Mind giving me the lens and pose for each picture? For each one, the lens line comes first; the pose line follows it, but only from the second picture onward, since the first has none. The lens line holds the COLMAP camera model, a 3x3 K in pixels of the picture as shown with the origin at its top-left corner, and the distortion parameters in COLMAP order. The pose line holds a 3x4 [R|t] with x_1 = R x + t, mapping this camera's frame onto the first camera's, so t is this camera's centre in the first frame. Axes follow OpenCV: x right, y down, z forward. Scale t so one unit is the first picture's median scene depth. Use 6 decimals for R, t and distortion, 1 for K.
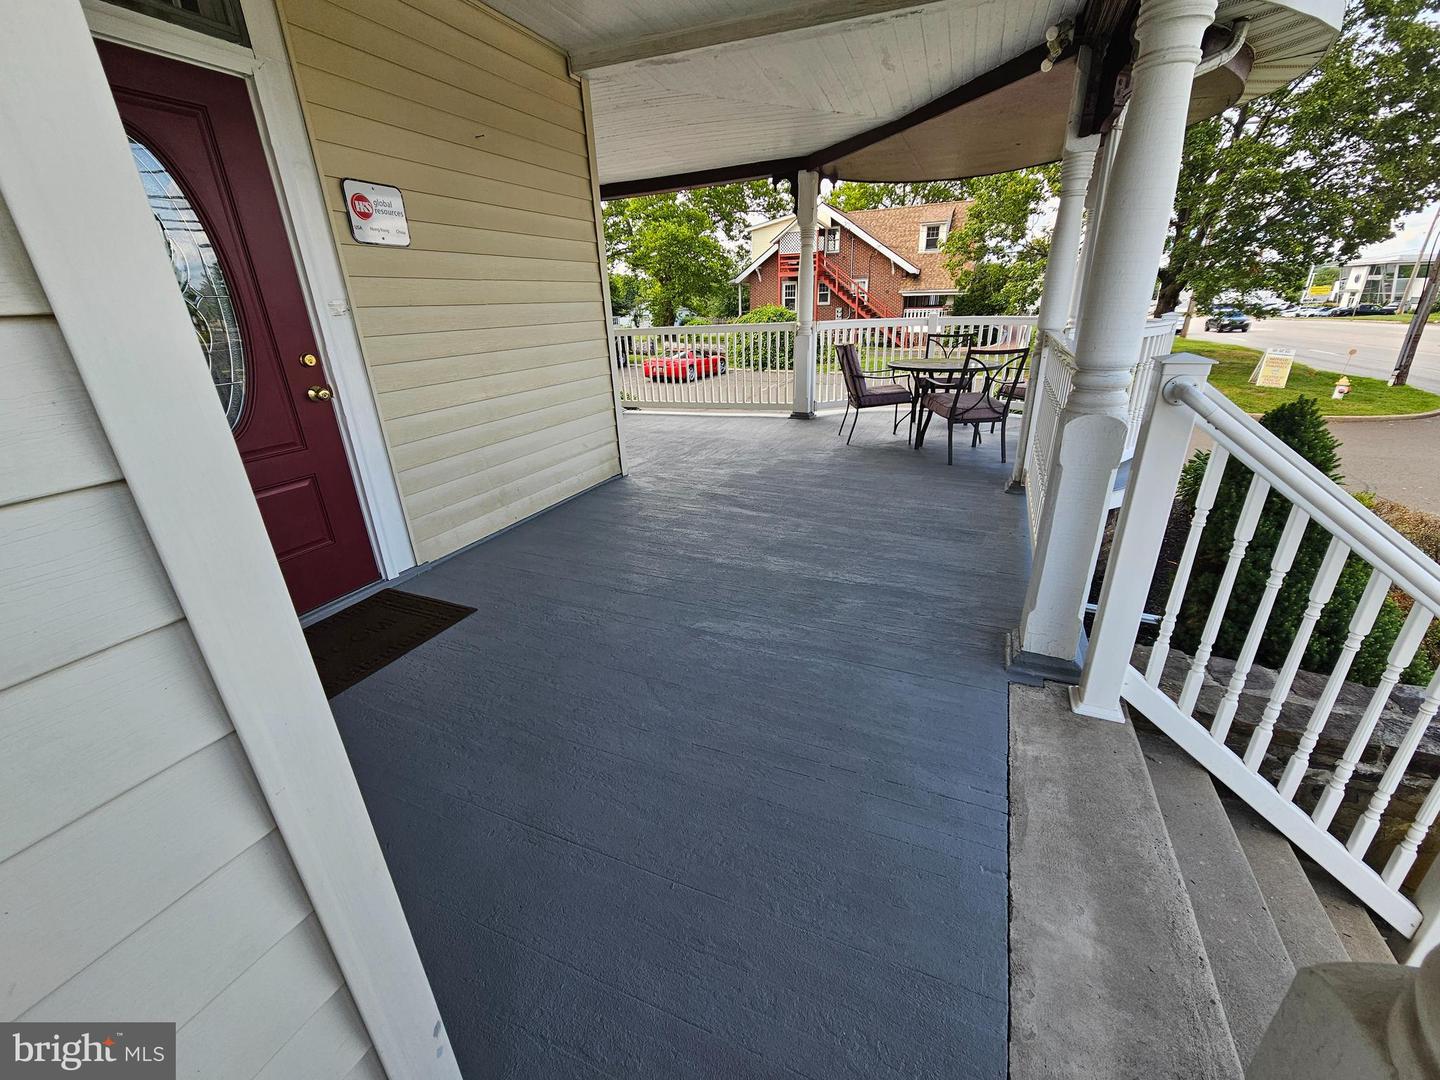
lens RADIAL K [[589.5, 0, 719.0], [0, 589.5, 544.1], [0, 0, 1]] dist [0.000100, 0.000056]
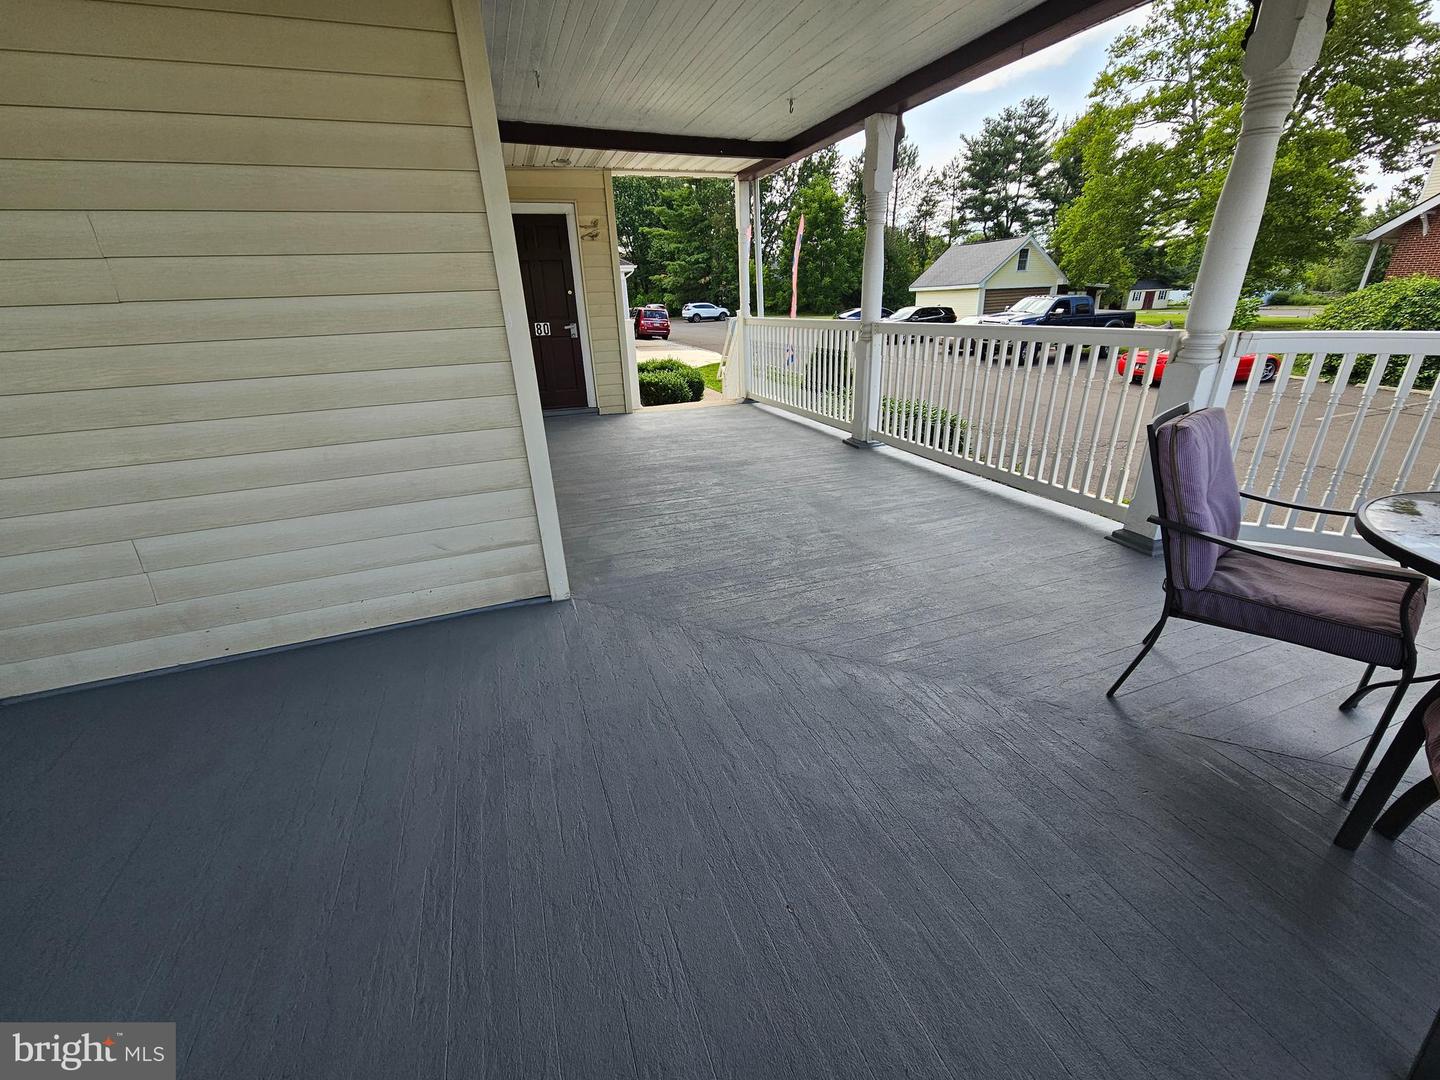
lens RADIAL K [[589.5, 0, 719.9], [0, 589.5, 537.1], [0, 0, 1]] dist [0.000100, 0.000056]
pose [[0.705546, 0.281053, -0.650549, 0.388413], [-0.260088, 0.956629, 0.131210, -0.374643], [0.659211, 0.076625, 0.748044, 0.878440]]
